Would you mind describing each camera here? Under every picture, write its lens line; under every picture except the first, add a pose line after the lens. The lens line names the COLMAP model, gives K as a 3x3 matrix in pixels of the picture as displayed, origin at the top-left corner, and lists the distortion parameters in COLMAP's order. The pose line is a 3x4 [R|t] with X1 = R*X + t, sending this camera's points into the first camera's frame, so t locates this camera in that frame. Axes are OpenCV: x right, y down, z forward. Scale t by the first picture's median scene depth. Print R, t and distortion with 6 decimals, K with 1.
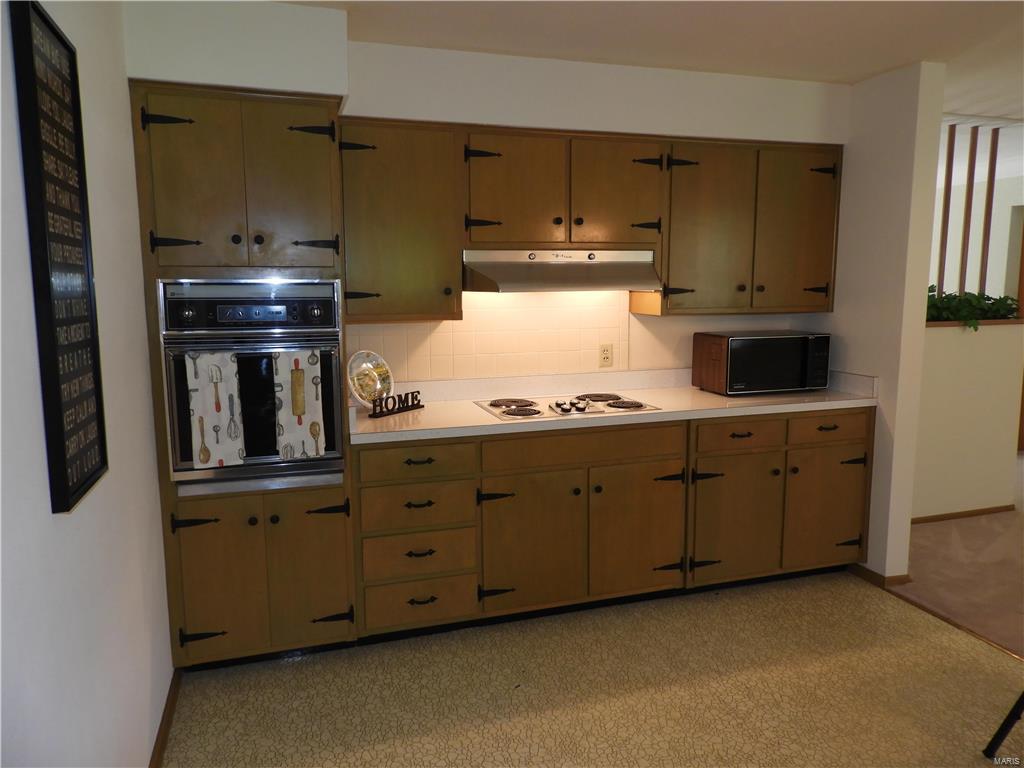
lens RADIAL K [[719.4, 0, 510.0], [0, 719.4, 380.6], [0, 0, 1]] dist [0.003831, -0.003483]
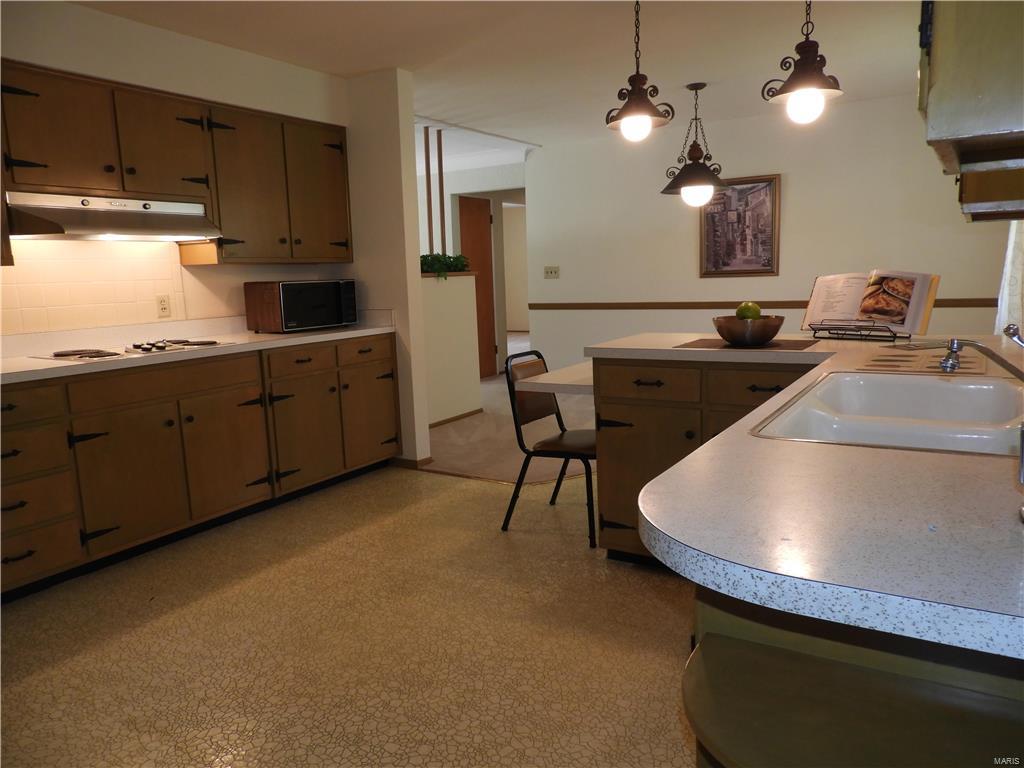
lens RADIAL K [[719.4, 0, 510.0], [0, 719.4, 380.6], [0, 0, 1]] dist [0.003831, -0.003483]
pose [[0.764554, -0.118243, 0.633621, -0.173178], [0.117418, 0.992131, 0.043464, 0.094408], [-0.633775, 0.041168, 0.772421, -0.135184]]
